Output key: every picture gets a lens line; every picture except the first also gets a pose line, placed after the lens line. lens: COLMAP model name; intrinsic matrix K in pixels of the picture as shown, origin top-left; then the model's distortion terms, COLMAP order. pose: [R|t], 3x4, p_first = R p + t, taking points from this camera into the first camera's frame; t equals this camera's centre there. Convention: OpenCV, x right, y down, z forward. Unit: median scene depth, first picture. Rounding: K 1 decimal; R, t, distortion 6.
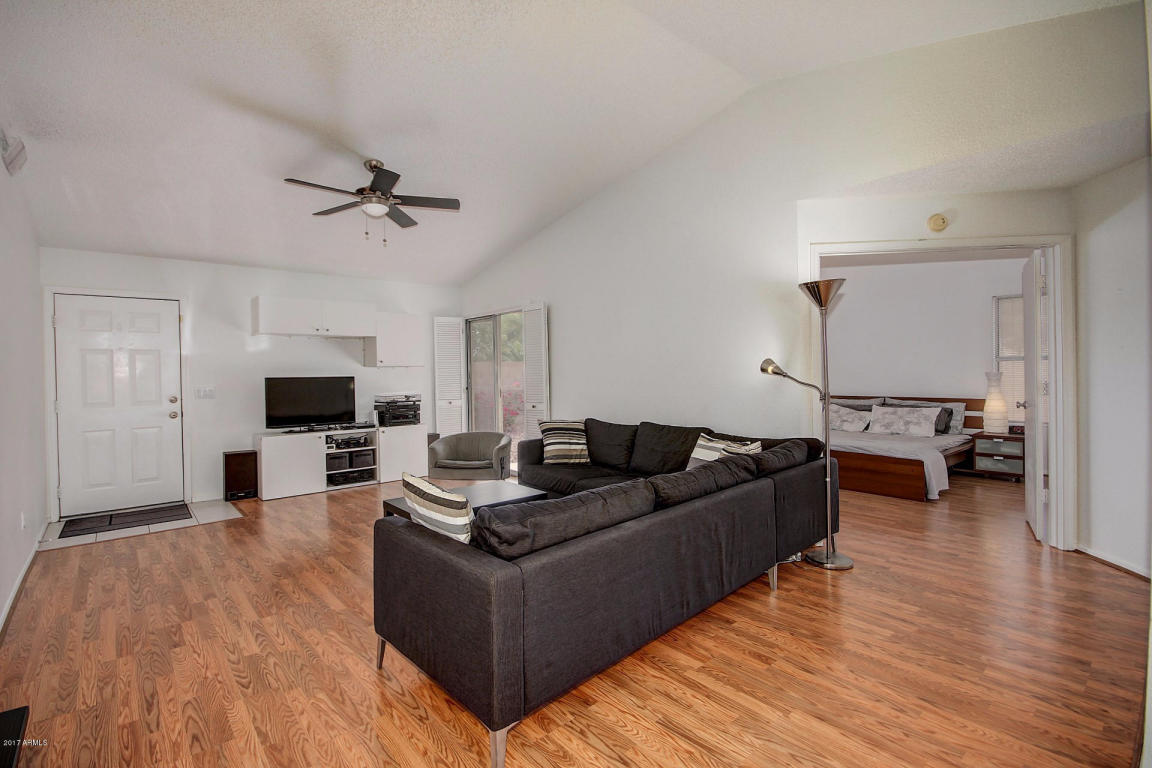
lens RADIAL K [[534.2, 0, 566.1], [0, 534.2, 375.1], [0, 0, 1]] dist [0.001974, -0.006959]
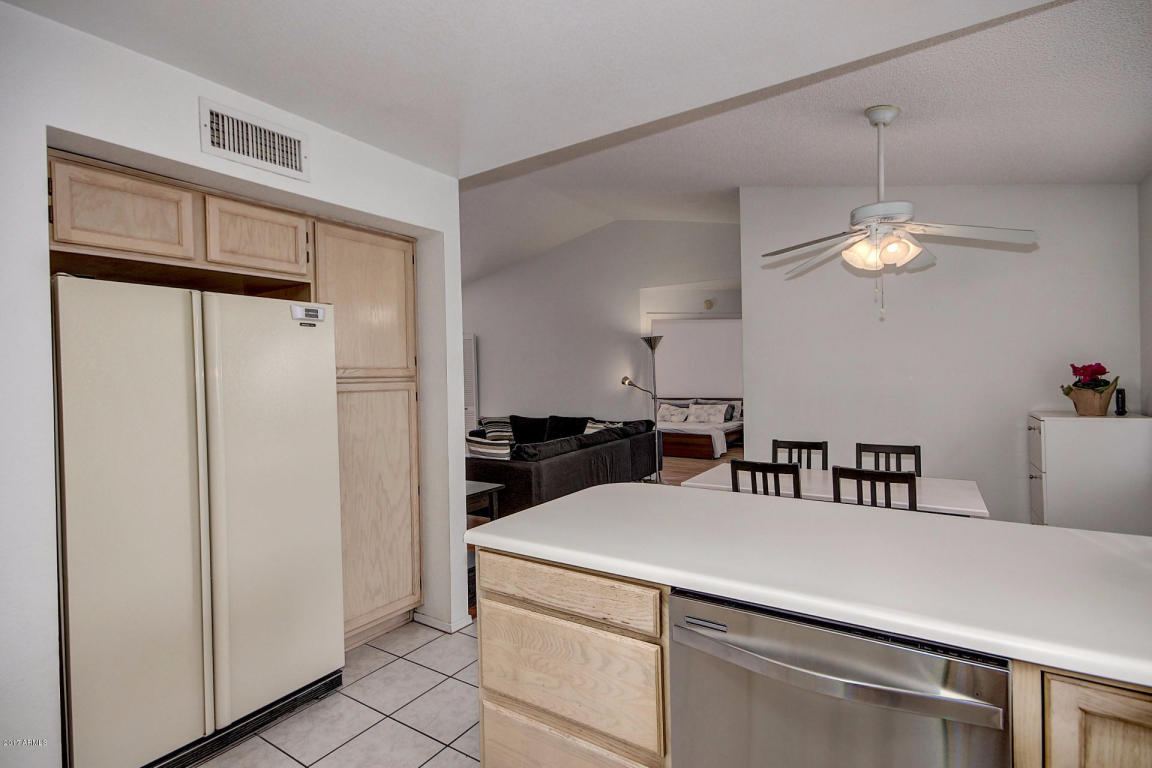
lens RADIAL K [[561.4, 0, 580.9], [0, 561.4, 377.4], [0, 0, 1]] dist [0.000298, -0.000112]
pose [[0.956548, -0.006082, 0.291511, -0.300136], [0.008597, 0.999936, -0.007348, -0.014535], [-0.291448, 0.009535, 0.956539, -0.723369]]
